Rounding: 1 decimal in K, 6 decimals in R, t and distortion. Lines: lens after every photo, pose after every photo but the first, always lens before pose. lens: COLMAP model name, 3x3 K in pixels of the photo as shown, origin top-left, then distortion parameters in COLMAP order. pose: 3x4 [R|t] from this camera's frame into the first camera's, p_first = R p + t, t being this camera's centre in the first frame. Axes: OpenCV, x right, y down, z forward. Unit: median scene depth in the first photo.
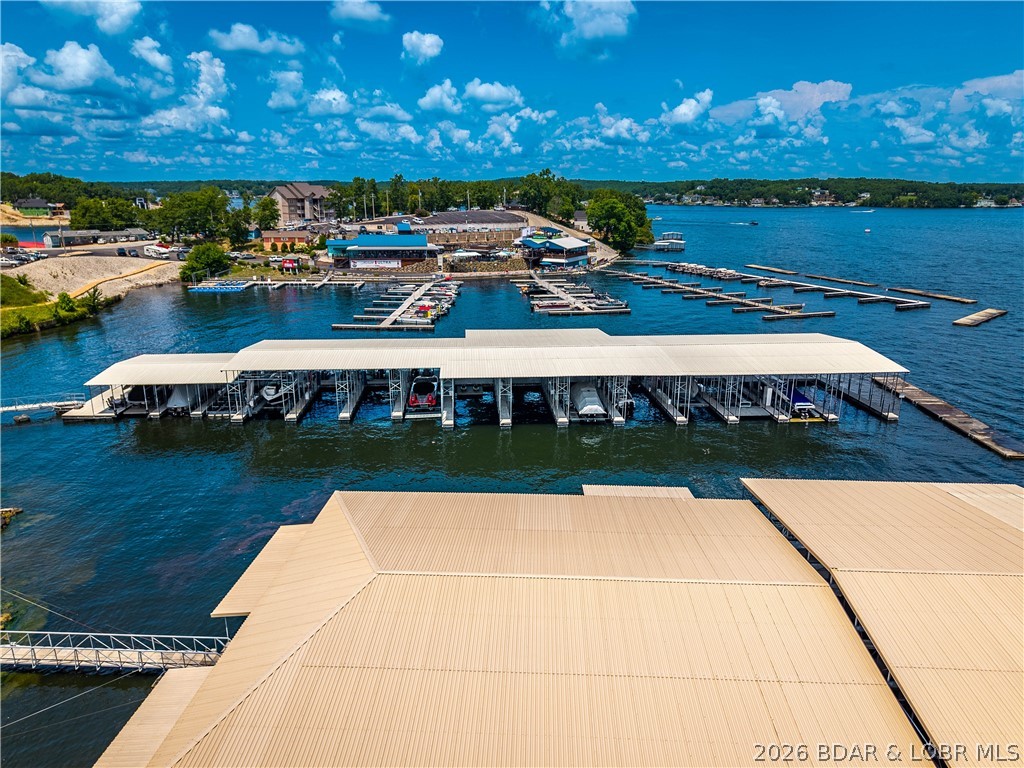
lens RADIAL K [[682.9, 0, 510.0], [0, 682.9, 388.3], [0, 0, 1]] dist [0.001753, -0.000011]
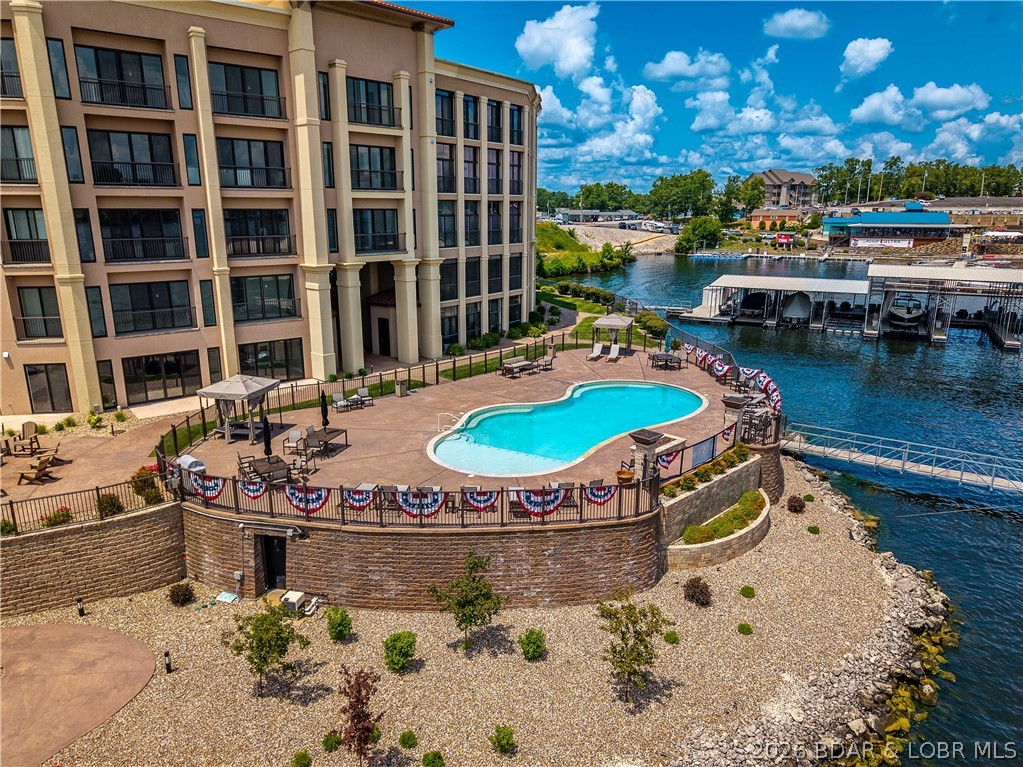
lens RADIAL K [[682.2, 0, 509.5], [0, 682.2, 387.8], [0, 0, 1]] dist [0.001753, -0.000011]
pose [[0.848090, 0.131323, -0.513320, -0.122691], [-0.145567, 0.989268, 0.012584, 0.065003], [0.509464, 0.064050, 0.858105, -0.007624]]
